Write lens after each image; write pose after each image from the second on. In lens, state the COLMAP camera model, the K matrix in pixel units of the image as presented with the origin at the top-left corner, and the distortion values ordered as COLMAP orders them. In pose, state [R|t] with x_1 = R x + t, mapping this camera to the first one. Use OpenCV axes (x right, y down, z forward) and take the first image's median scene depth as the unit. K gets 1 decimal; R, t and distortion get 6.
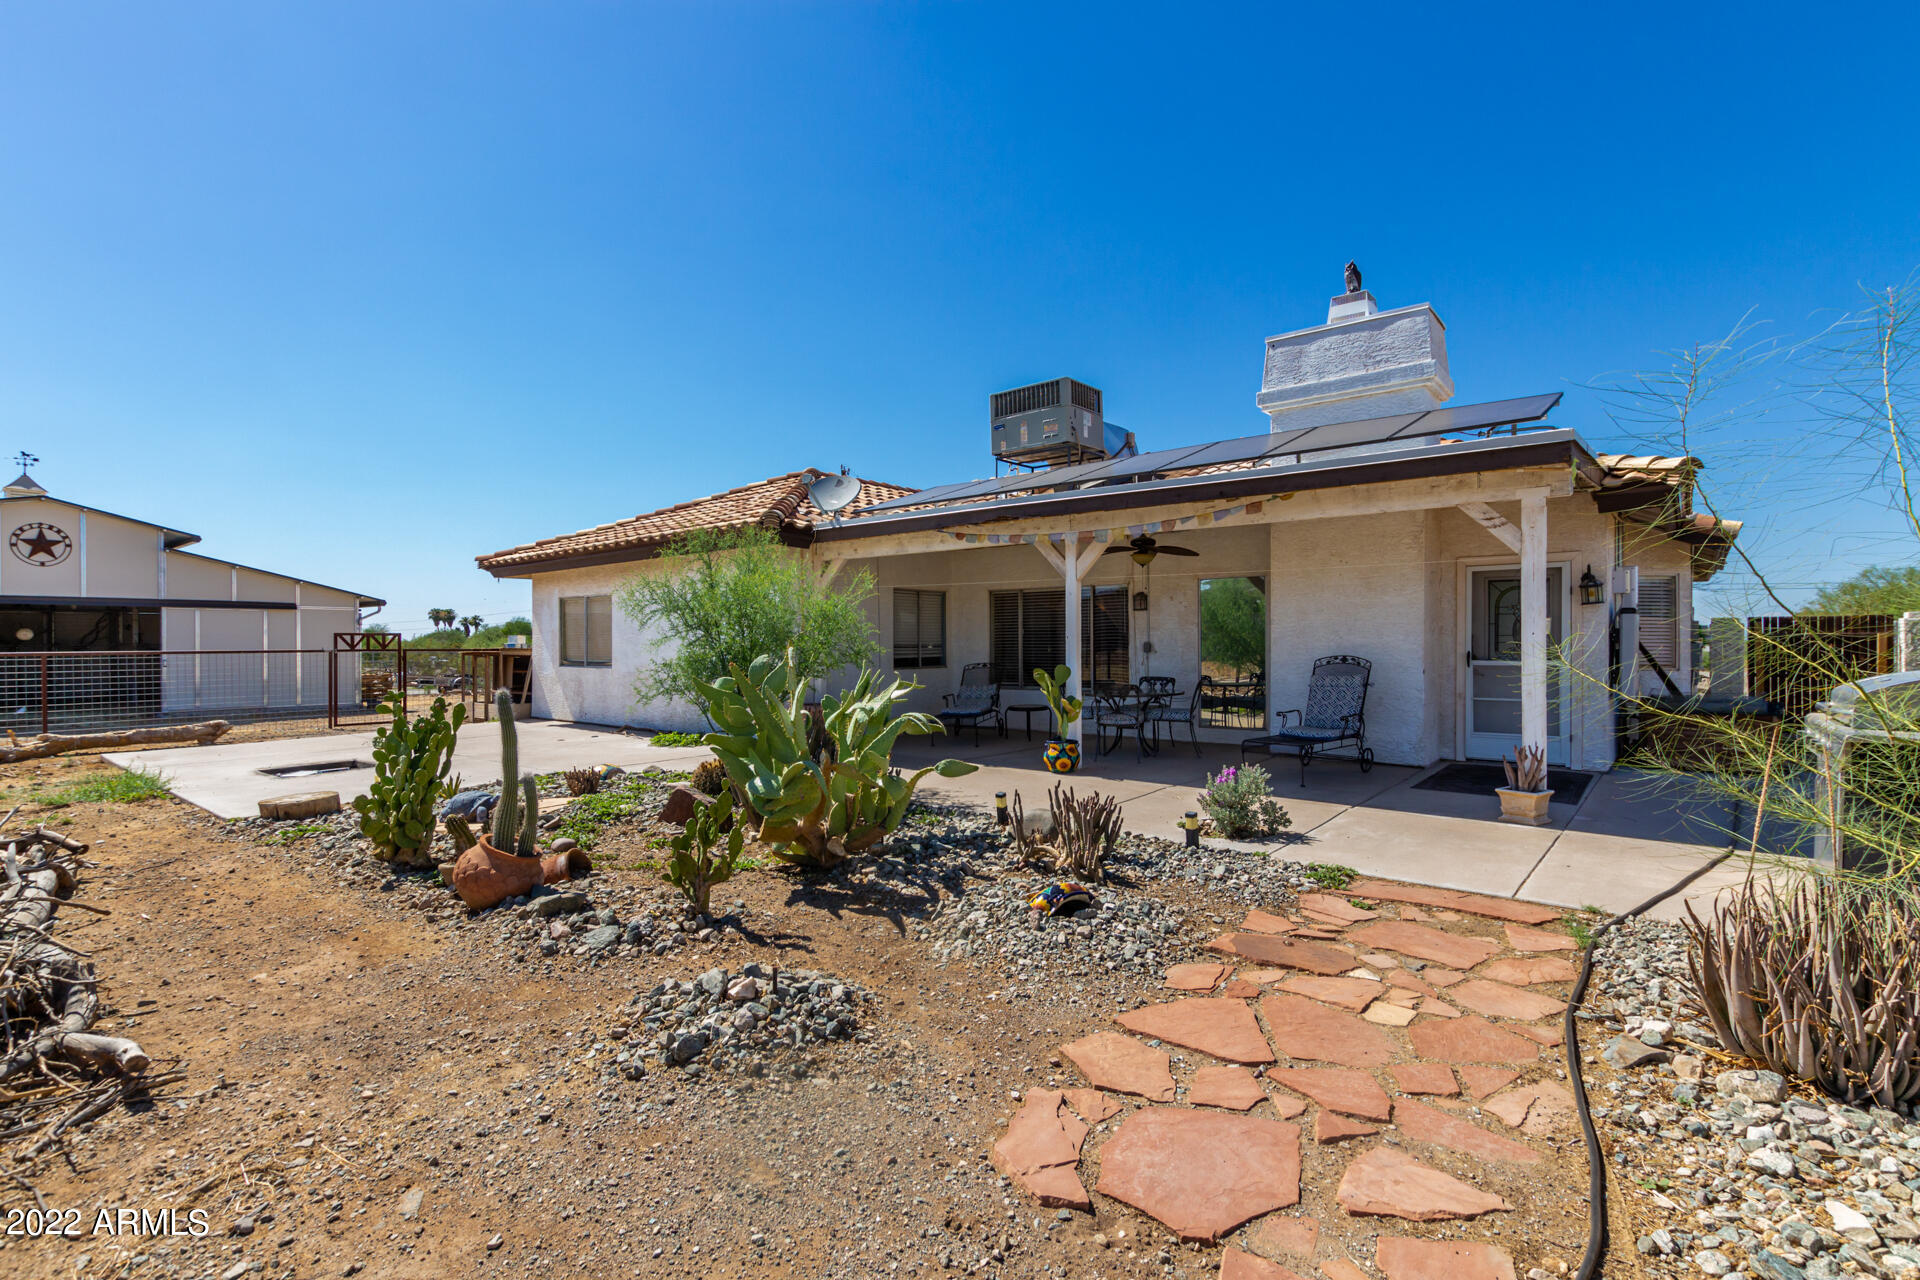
lens RADIAL K [[889.4, 0, 960.0], [0, 889.4, 645.4], [0, 0, 1]] dist [0.001724, -0.000491]
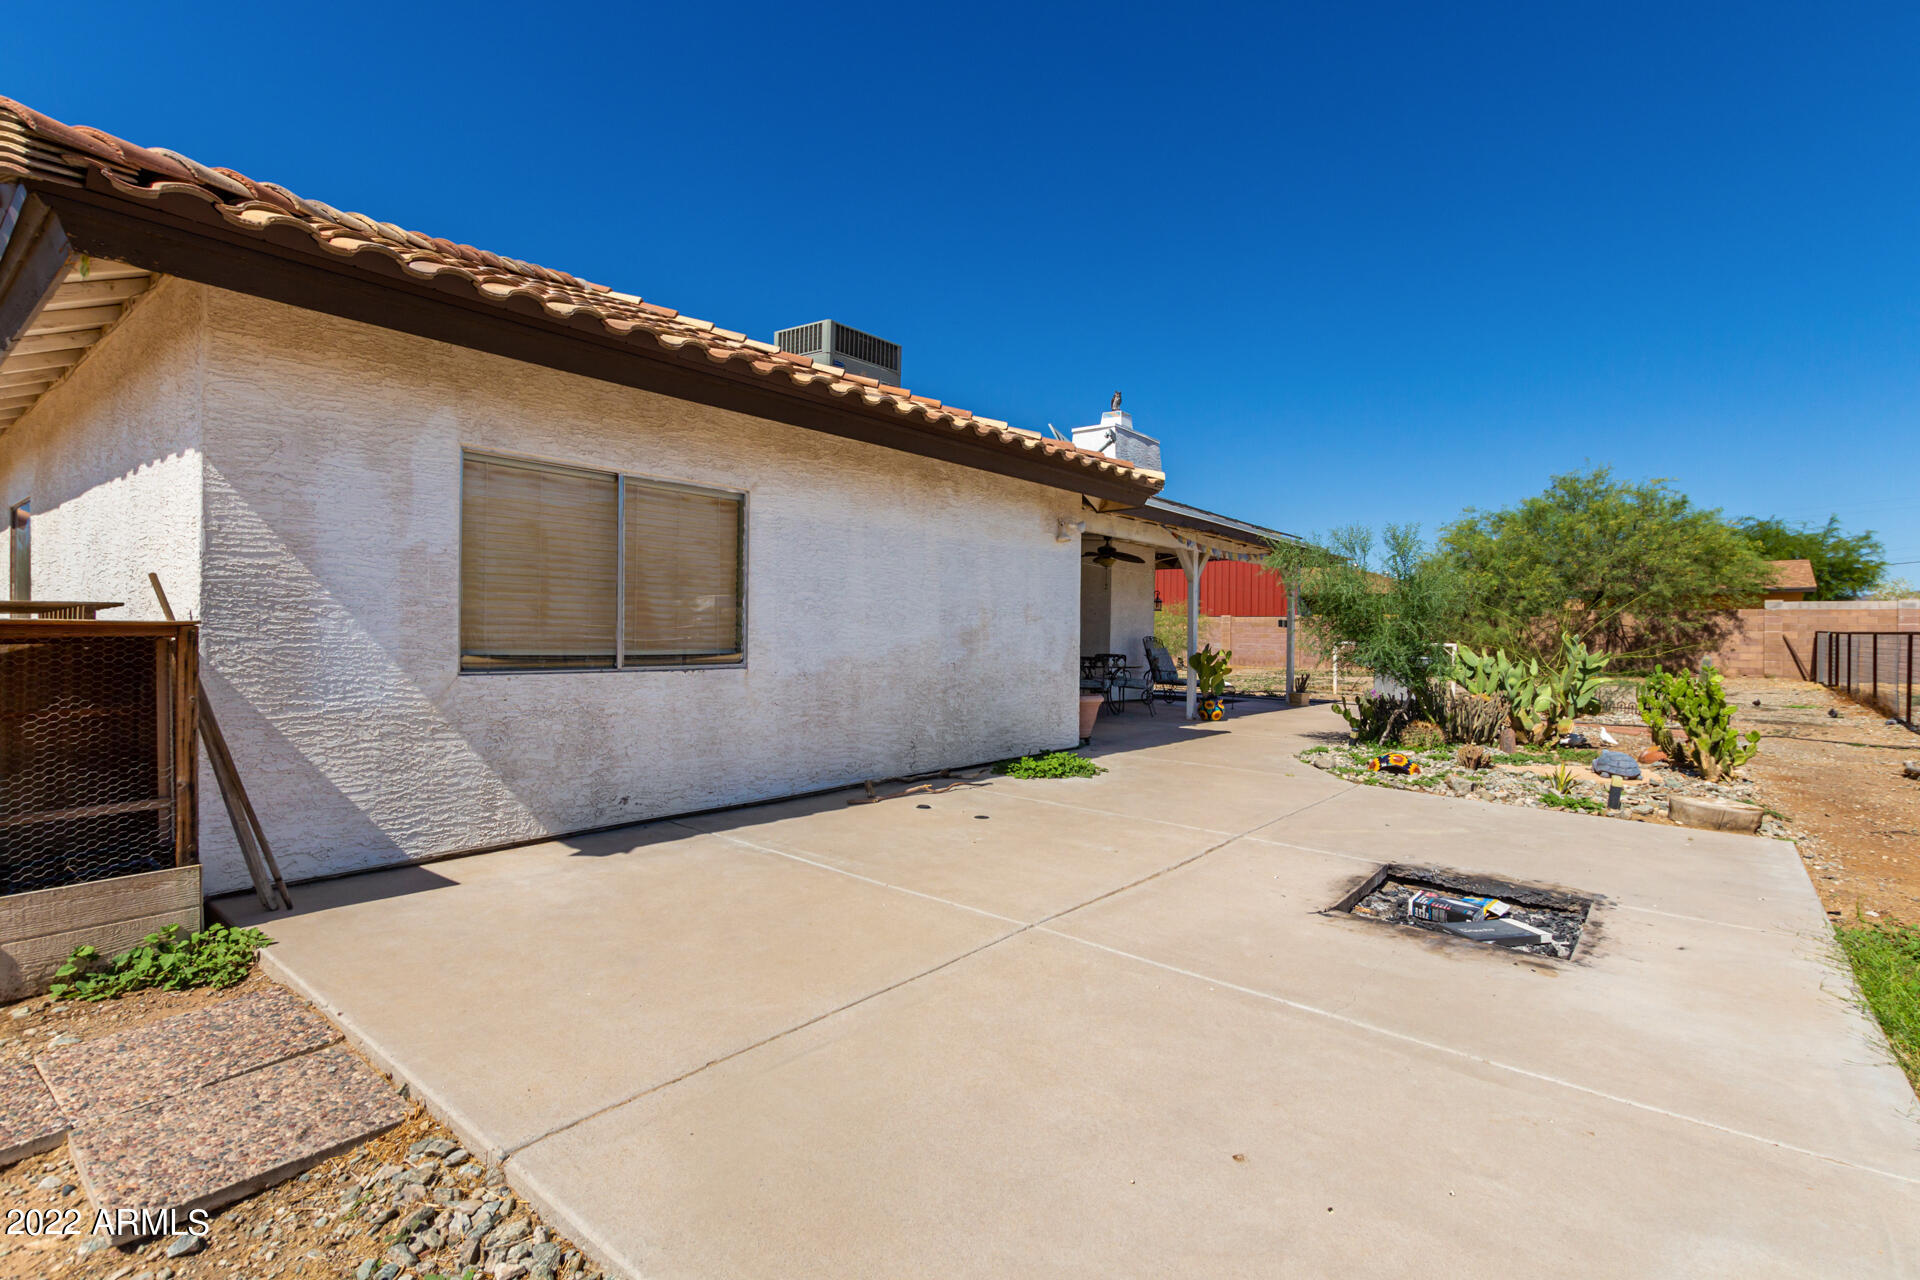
lens RADIAL K [[889.4, 0, 959.9], [0, 889.4, 641.1], [0, 0, 1]] dist [0.001724, -0.000491]
pose [[-0.007969, 0.006647, 0.999946, -0.772799], [0.006247, 0.999959, -0.006597, 0.015714], [-0.999949, 0.006194, -0.008010, 0.865153]]
